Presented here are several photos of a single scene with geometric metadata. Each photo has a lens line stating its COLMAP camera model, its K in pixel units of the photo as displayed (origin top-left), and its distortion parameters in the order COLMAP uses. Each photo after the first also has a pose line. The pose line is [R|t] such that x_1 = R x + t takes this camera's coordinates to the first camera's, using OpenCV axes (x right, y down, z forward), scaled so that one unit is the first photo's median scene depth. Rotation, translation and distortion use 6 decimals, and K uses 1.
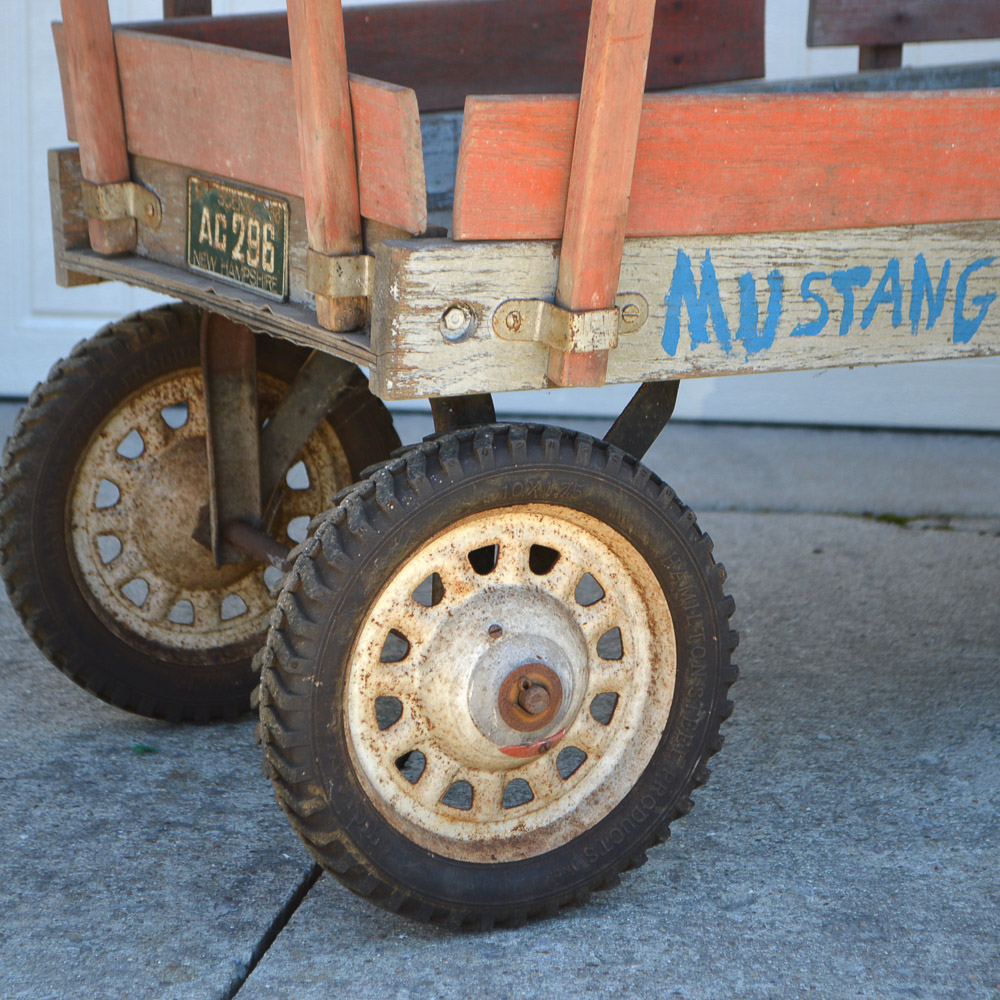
lens RADIAL K [[3780.7, 0, 500.4], [0, 3780.7, 499.9], [0, 0, 1]] dist [0.090216, 0.000000]
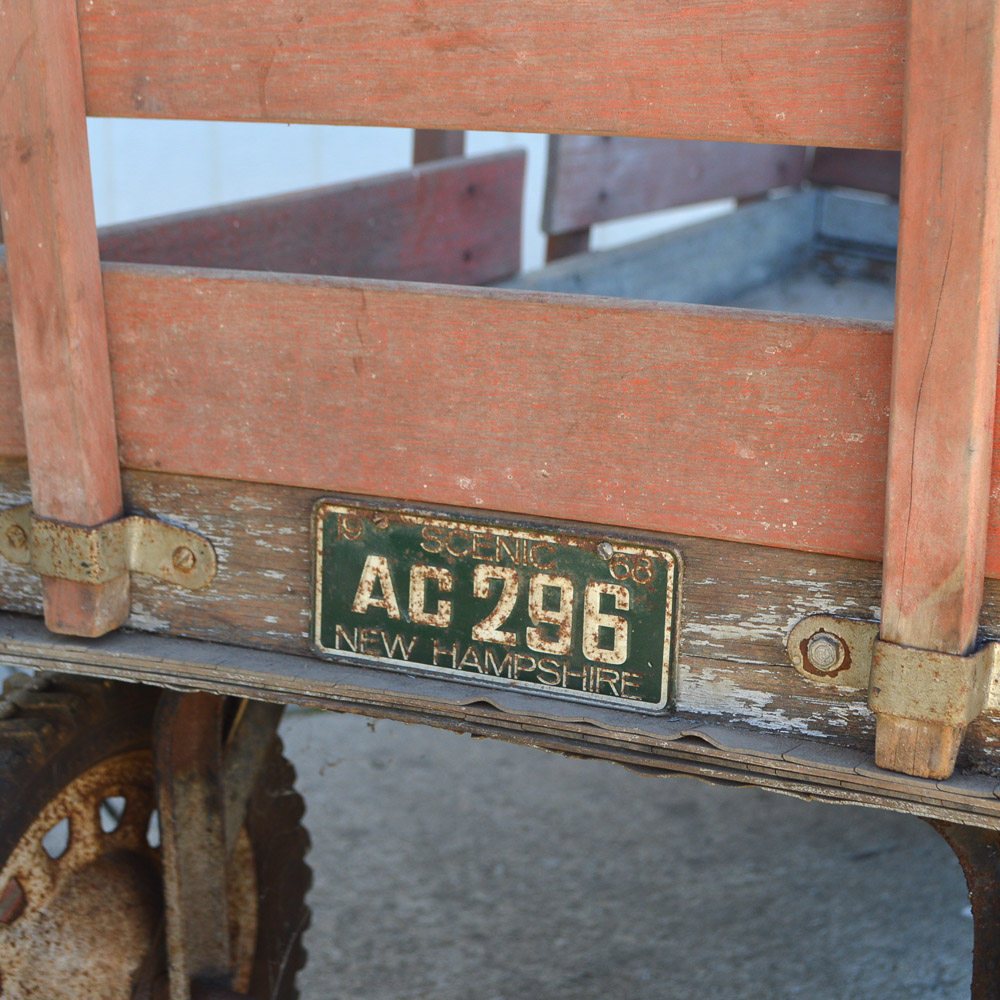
lens RADIAL K [[2128.9, 0, 504.5], [0, 2128.9, 506.9], [0, 0, 1]] dist [-0.036084, 0.000000]
pose [[0.790925, -0.121775, 0.599674, -0.240020], [0.105651, 0.992457, 0.062192, -0.094998], [-0.602724, 0.014167, 0.797824, 0.662921]]
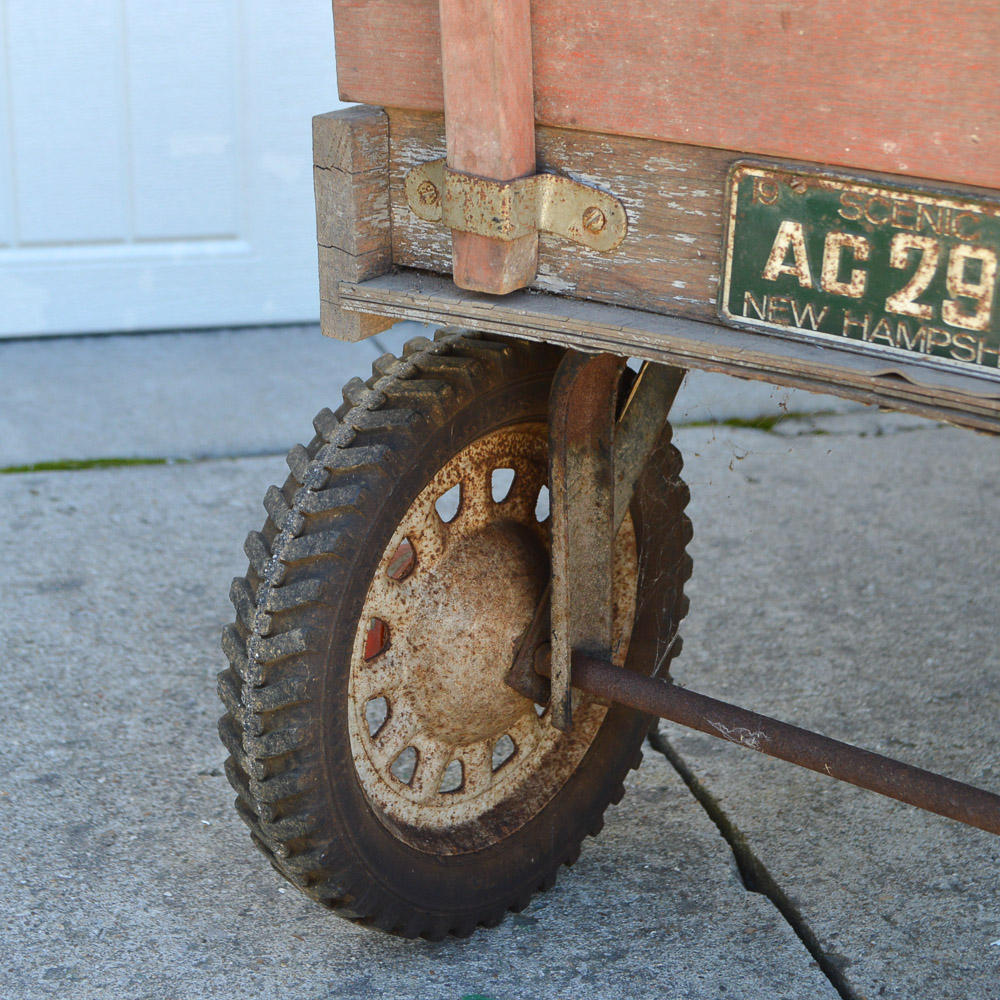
lens RADIAL K [[2128.9, 0, 505.6], [0, 2128.9, 503.3], [0, 0, 1]] dist [-0.036084, 0.000000]
pose [[0.885046, -0.133577, 0.445927, -0.246269], [0.068421, 0.984870, 0.159219, -0.082243], [-0.460448, -0.110406, 0.880794, 0.668882]]
